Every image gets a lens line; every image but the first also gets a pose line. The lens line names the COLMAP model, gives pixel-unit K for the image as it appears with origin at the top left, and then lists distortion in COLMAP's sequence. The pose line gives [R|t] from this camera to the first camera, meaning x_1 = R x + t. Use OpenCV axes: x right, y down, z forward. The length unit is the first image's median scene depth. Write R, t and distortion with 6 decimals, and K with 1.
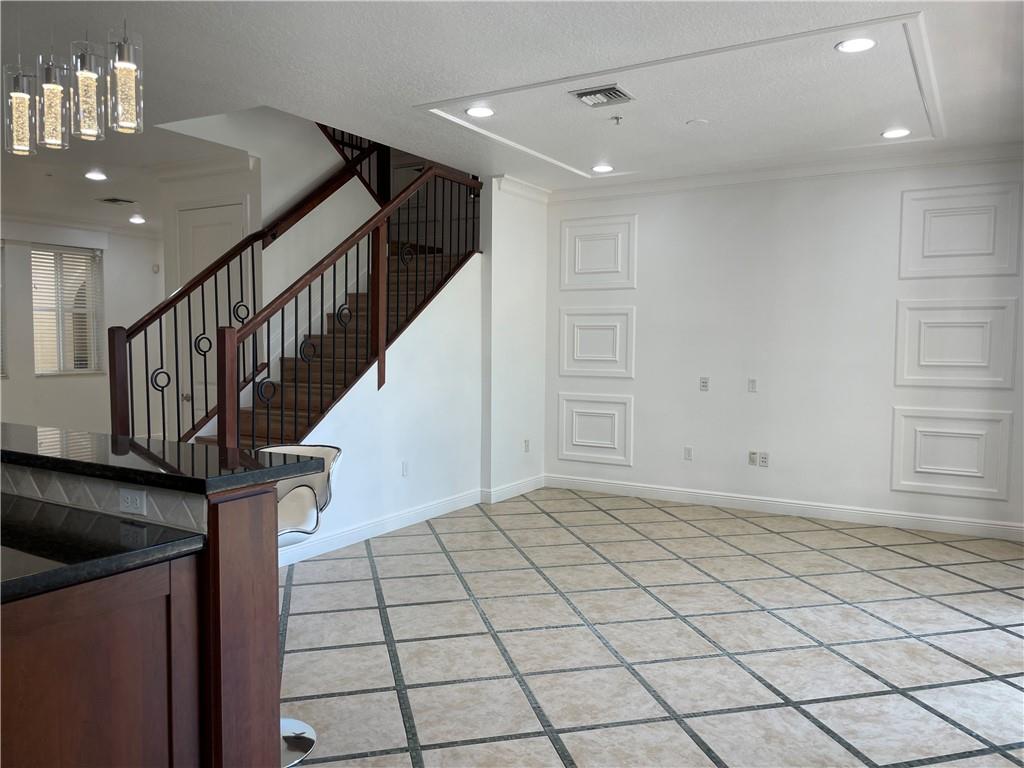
lens RADIAL K [[782.2, 0, 516.9], [0, 782.2, 386.7], [0, 0, 1]] dist [0.091726, -0.125681]
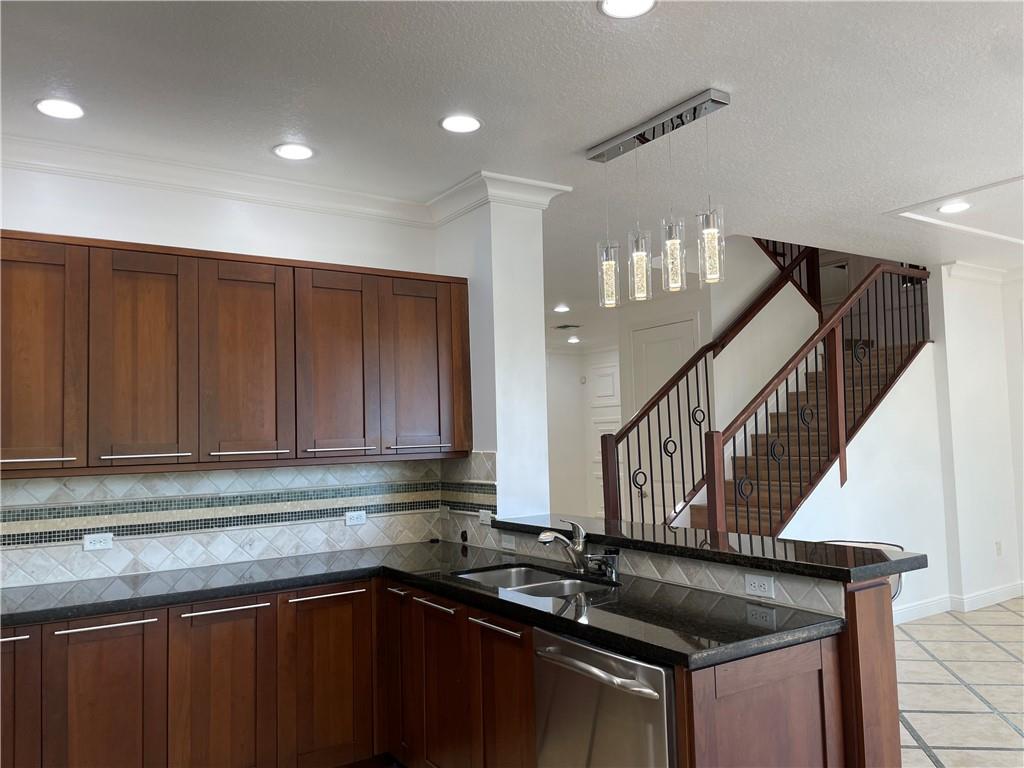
lens RADIAL K [[782.2, 0, 516.9], [0, 782.2, 386.7], [0, 0, 1]] dist [0.091726, -0.125681]
pose [[0.901759, -0.061970, -0.427774, -0.102448], [0.010463, 0.992509, -0.121724, -0.004571], [0.432113, 0.105290, 0.895652, -0.094385]]
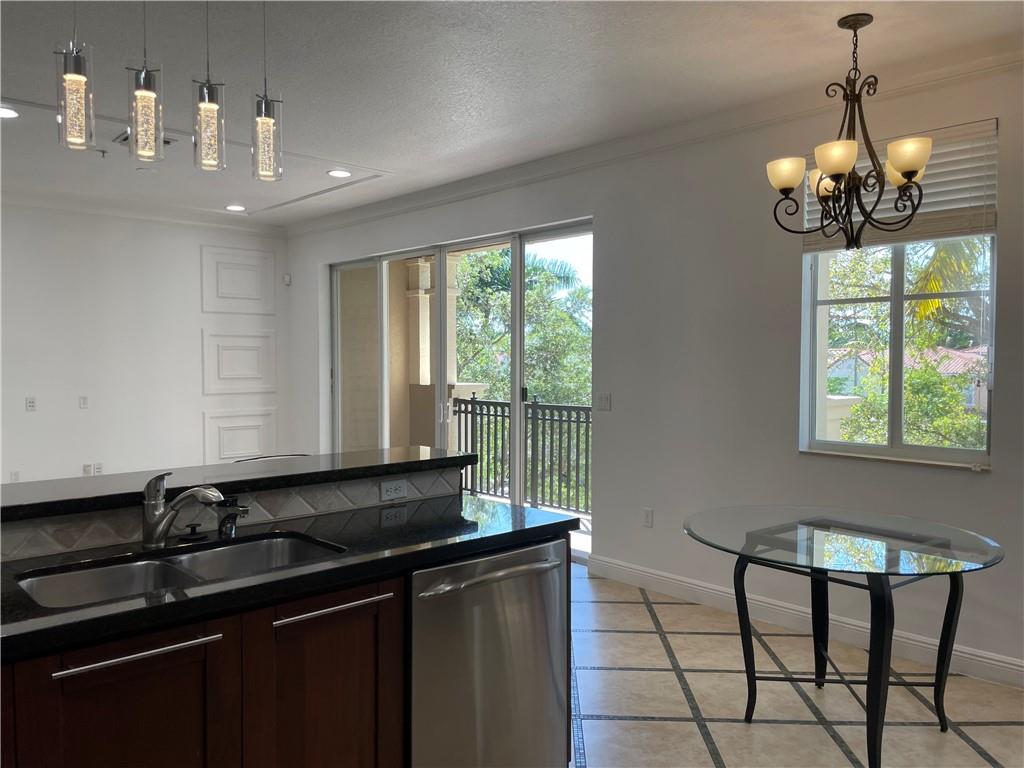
lens RADIAL K [[782.2, 0, 516.9], [0, 782.2, 386.7], [0, 0, 1]] dist [0.091726, -0.125681]
pose [[0.264953, -0.039884, 0.963436, -0.607441], [0.057028, 0.998043, 0.025633, -0.017342], [-0.962574, 0.048152, 0.266709, 0.162019]]
